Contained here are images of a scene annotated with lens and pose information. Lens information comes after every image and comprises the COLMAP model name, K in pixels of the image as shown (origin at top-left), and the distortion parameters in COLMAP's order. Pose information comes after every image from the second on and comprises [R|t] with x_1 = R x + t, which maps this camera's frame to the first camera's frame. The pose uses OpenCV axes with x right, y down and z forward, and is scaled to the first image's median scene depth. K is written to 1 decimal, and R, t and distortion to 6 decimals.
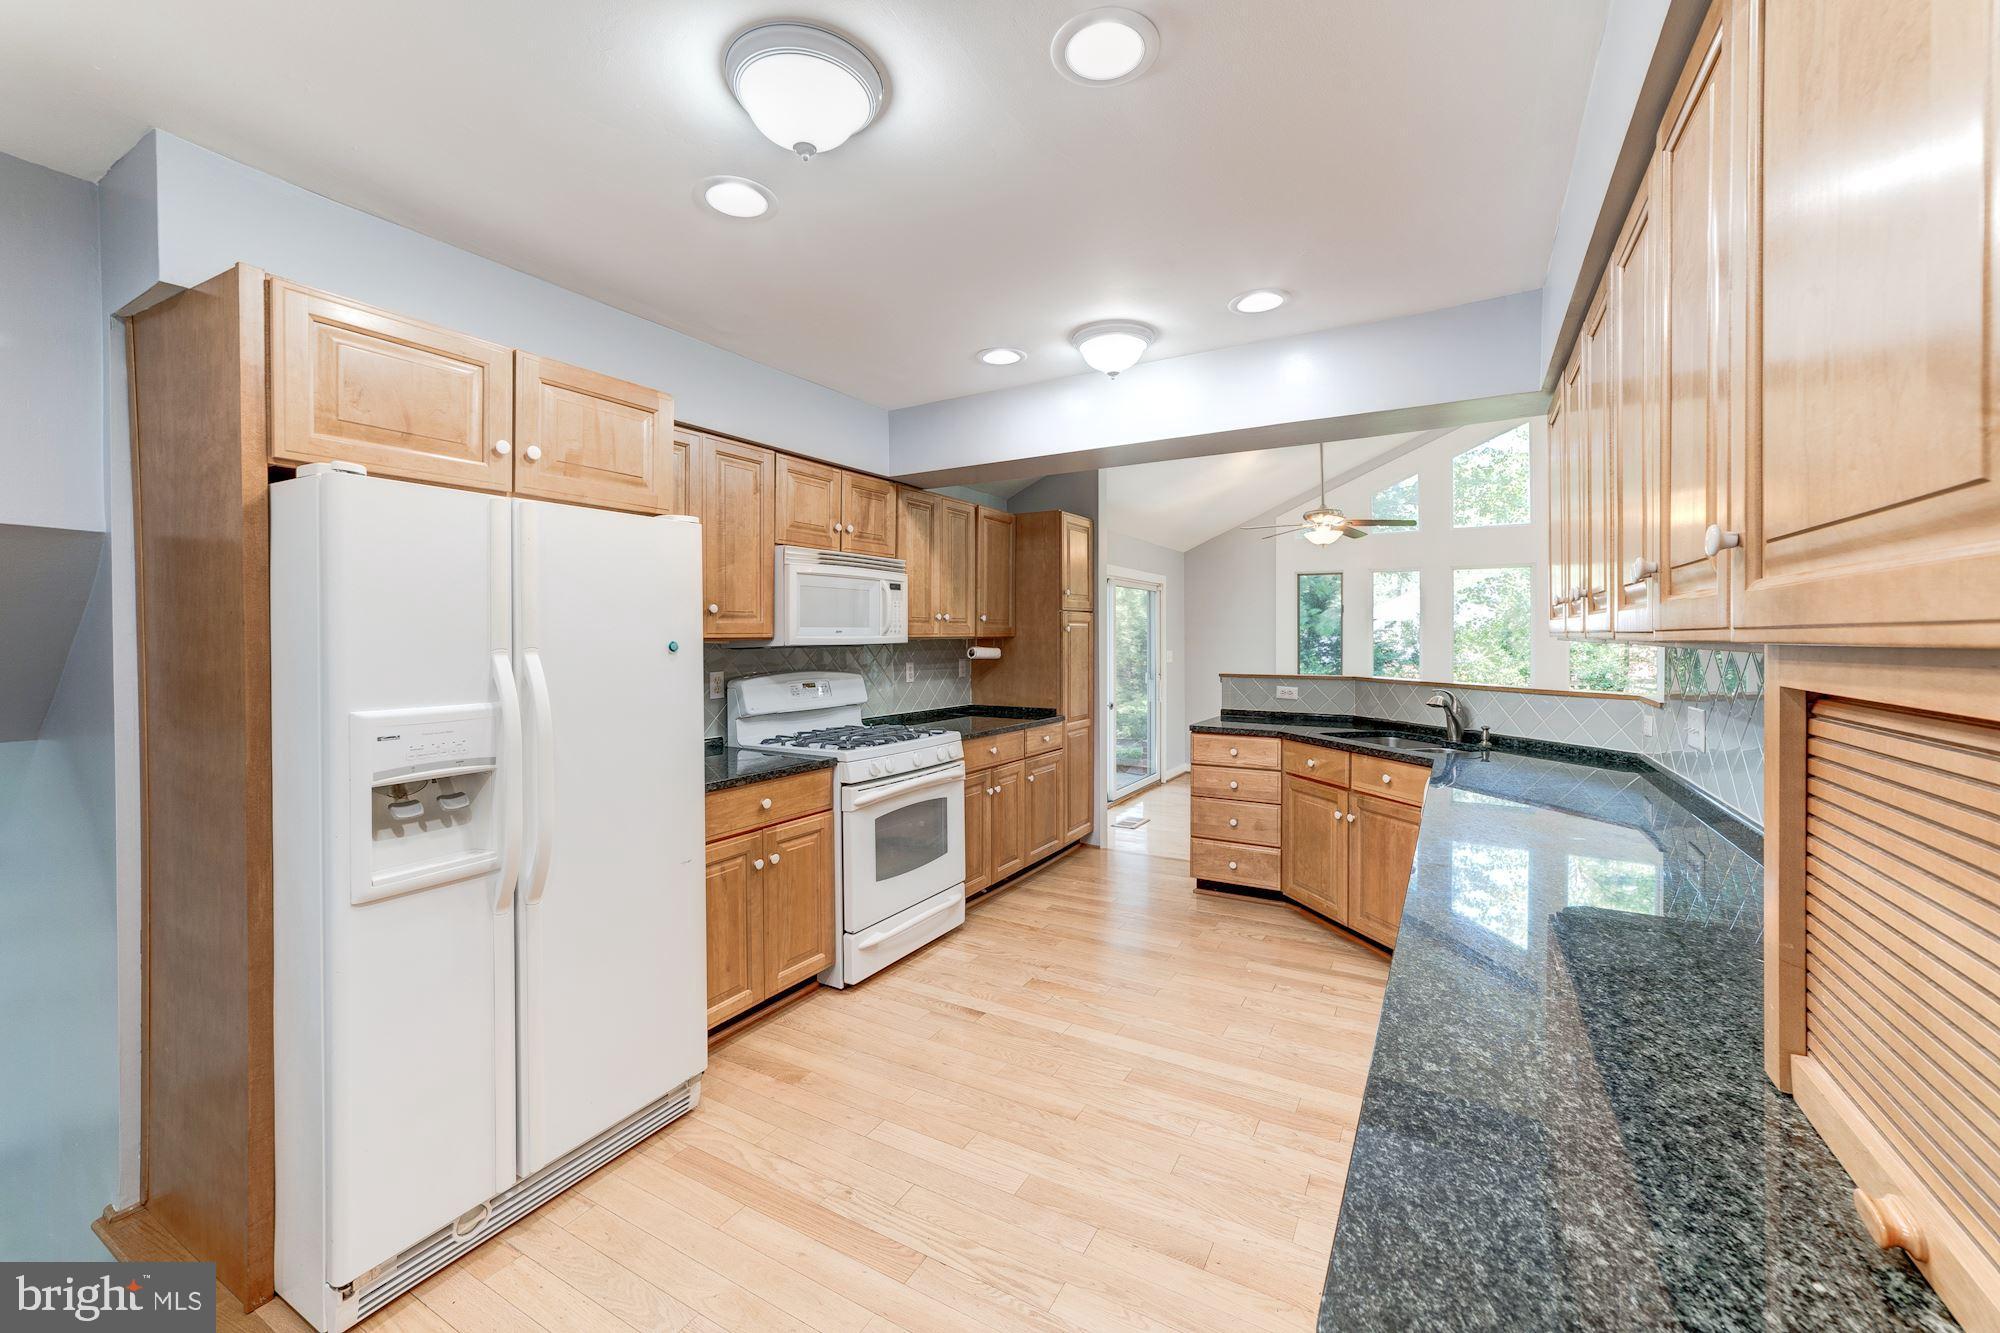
lens RADIAL K [[775.8, 0, 1073.5], [0, 775.8, 640.2], [0, 0, 1]] dist [-0.007958, 0.003840]
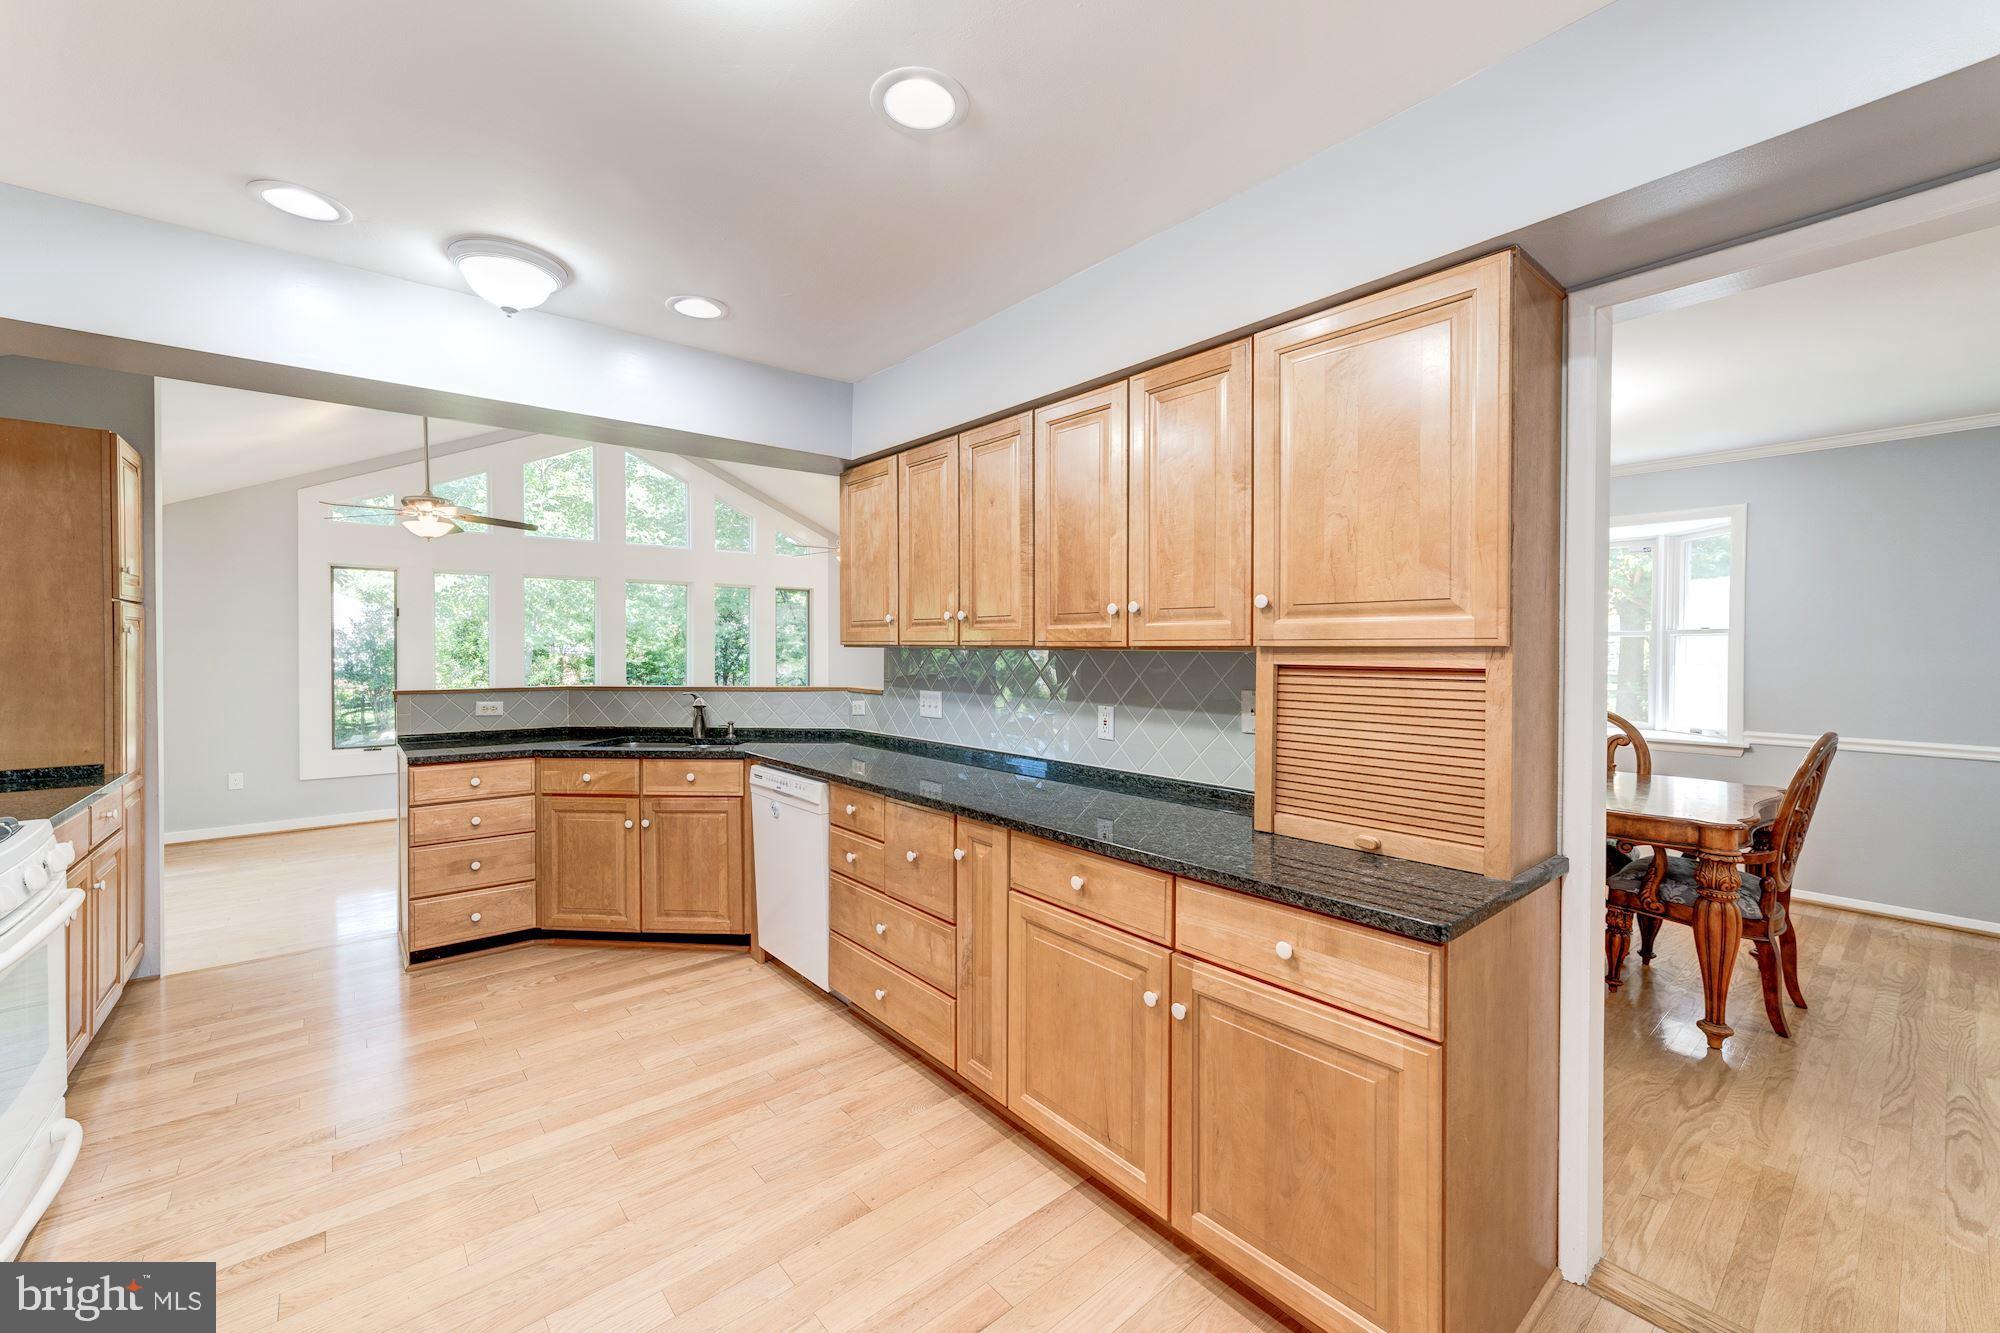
lens RADIAL K [[775.8, 0, 946.6], [0, 775.8, 651.9], [0, 0, 1]] dist [-0.007958, 0.003840]
pose [[0.407718, -0.006659, 0.913084, -0.375711], [0.003068, 0.999978, 0.005923, 0.000203], [-0.913103, 0.000386, 0.407729, 0.209743]]
